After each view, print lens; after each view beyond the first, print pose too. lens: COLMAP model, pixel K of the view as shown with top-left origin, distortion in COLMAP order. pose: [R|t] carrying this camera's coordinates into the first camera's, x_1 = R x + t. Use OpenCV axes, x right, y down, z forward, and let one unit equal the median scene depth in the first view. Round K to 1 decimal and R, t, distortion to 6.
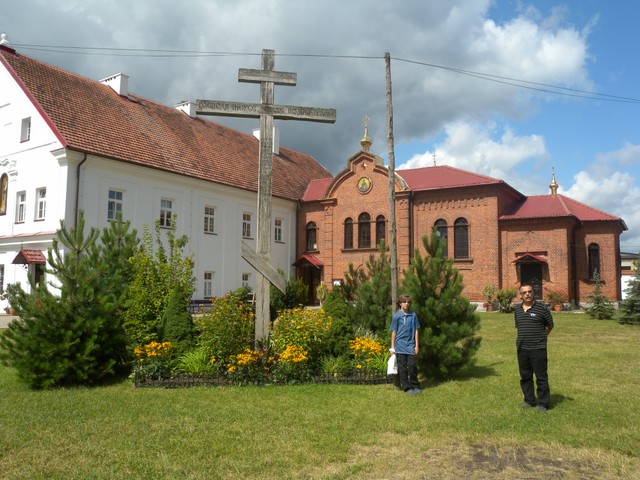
lens RADIAL K [[525.7, 0, 320.0], [0, 525.7, 240.0], [0, 0, 1]] dist [-0.177546, 0.165366]
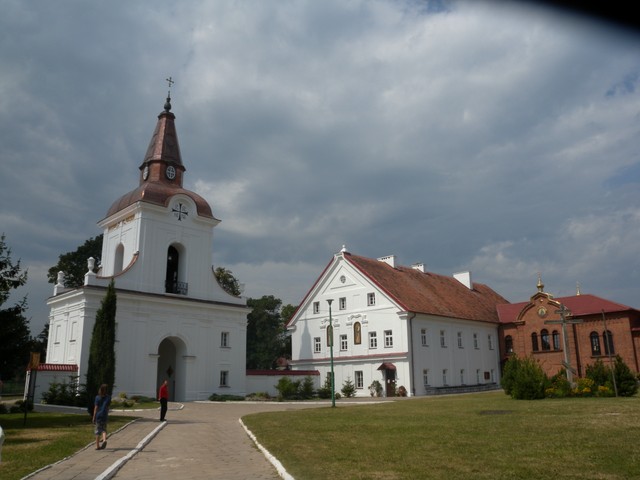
lens RADIAL K [[525.7, 0, 320.0], [0, 525.7, 240.0], [0, 0, 1]] dist [-0.177546, 0.165366]
pose [[0.977816, -0.074498, -0.195771, -0.282770], [0.038545, 0.982651, -0.181414, -0.066199], [0.205889, 0.169844, 0.963723, -0.779346]]
